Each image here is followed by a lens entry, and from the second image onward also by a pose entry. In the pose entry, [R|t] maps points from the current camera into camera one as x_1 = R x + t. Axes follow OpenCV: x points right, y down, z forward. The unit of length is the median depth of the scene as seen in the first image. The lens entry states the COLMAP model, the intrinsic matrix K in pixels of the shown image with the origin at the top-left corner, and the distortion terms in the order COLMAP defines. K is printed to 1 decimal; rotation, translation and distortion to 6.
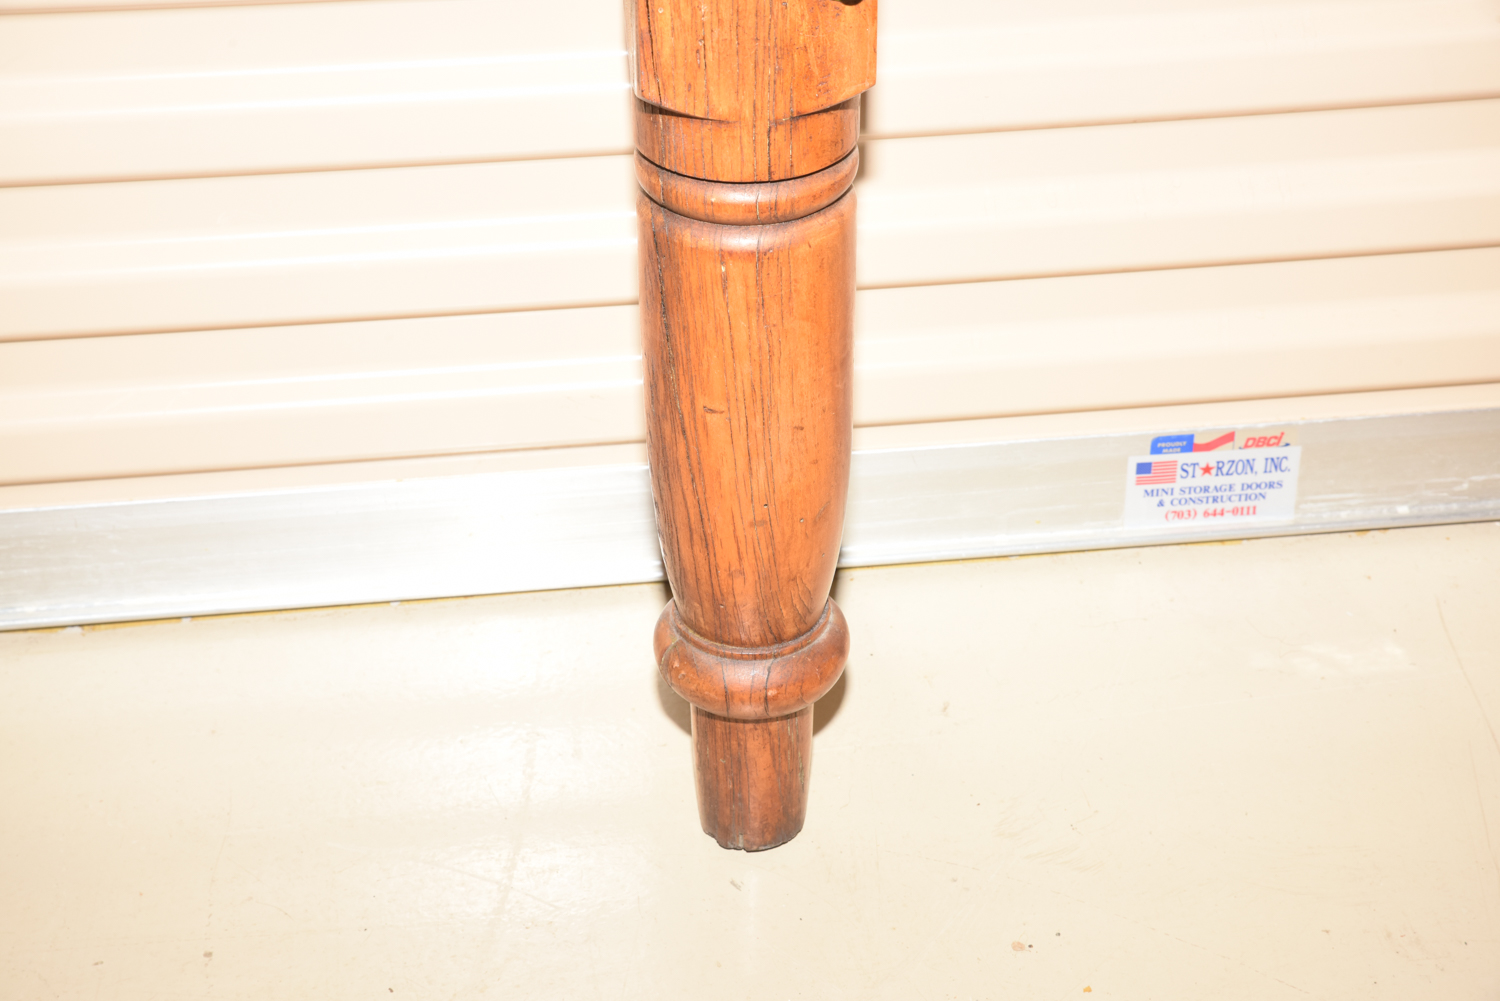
lens RADIAL K [[2936.0, 0, 726.5], [0, 2936.0, 516.2], [0, 0, 1]] dist [0.175382, 0.432582]
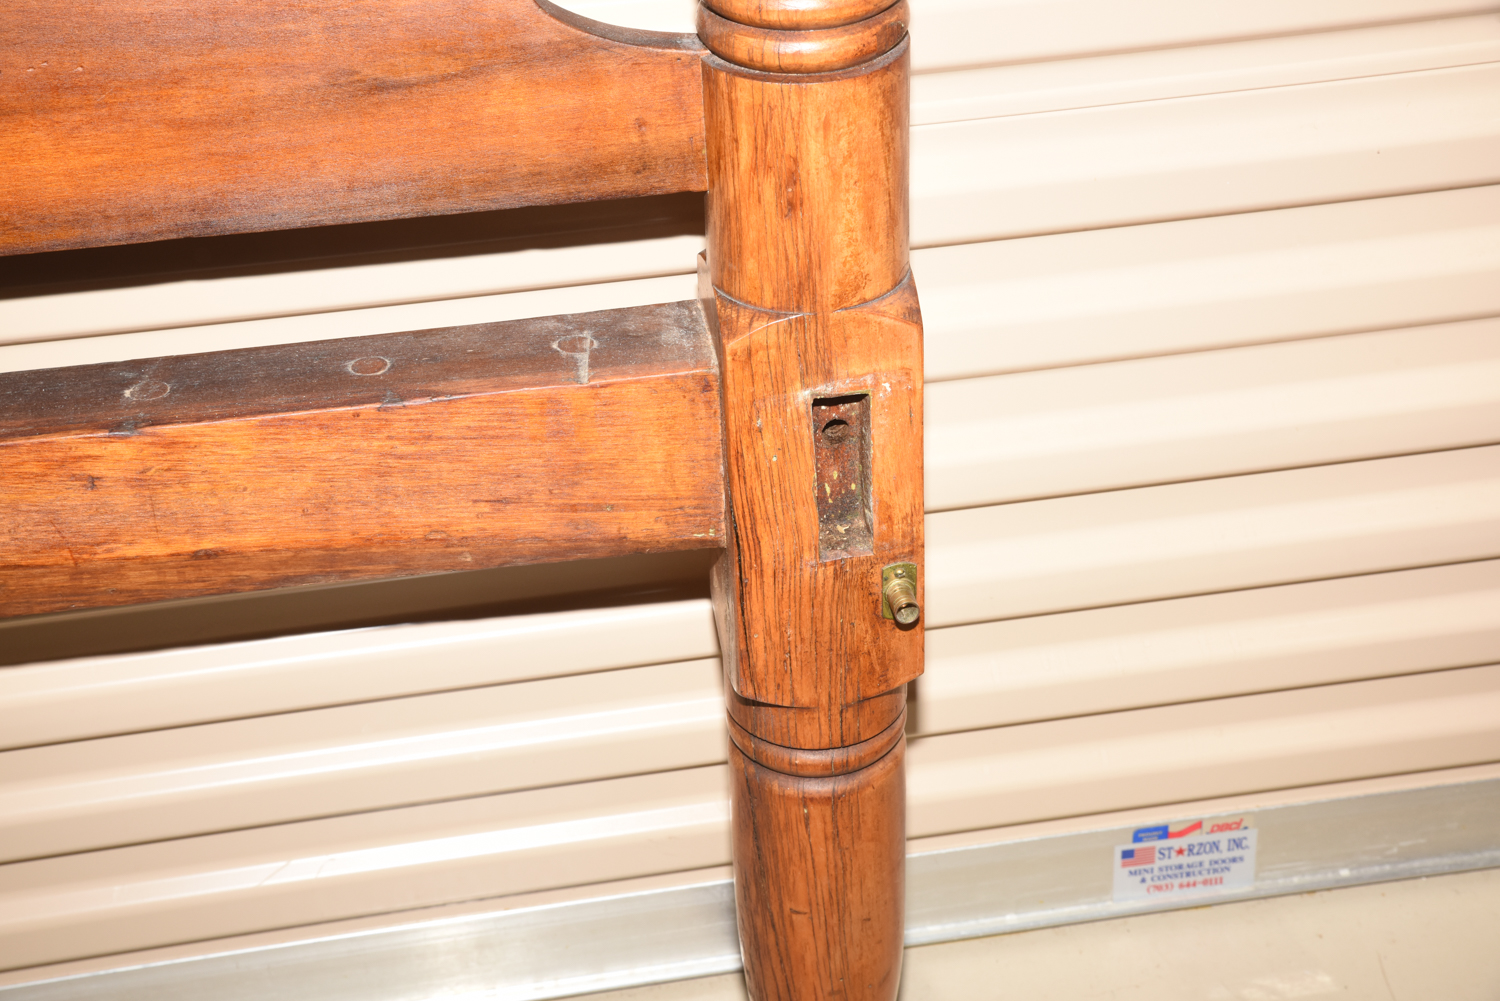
lens RADIAL K [[2936.0, 0, 726.5], [0, 2936.0, 516.2], [0, 0, 1]] dist [0.175382, 0.432582]
pose [[0.998277, -0.048370, 0.033214, -0.067081], [0.048512, 0.998817, -0.003487, -0.197590], [-0.033006, 0.005092, 0.999442, -0.235822]]
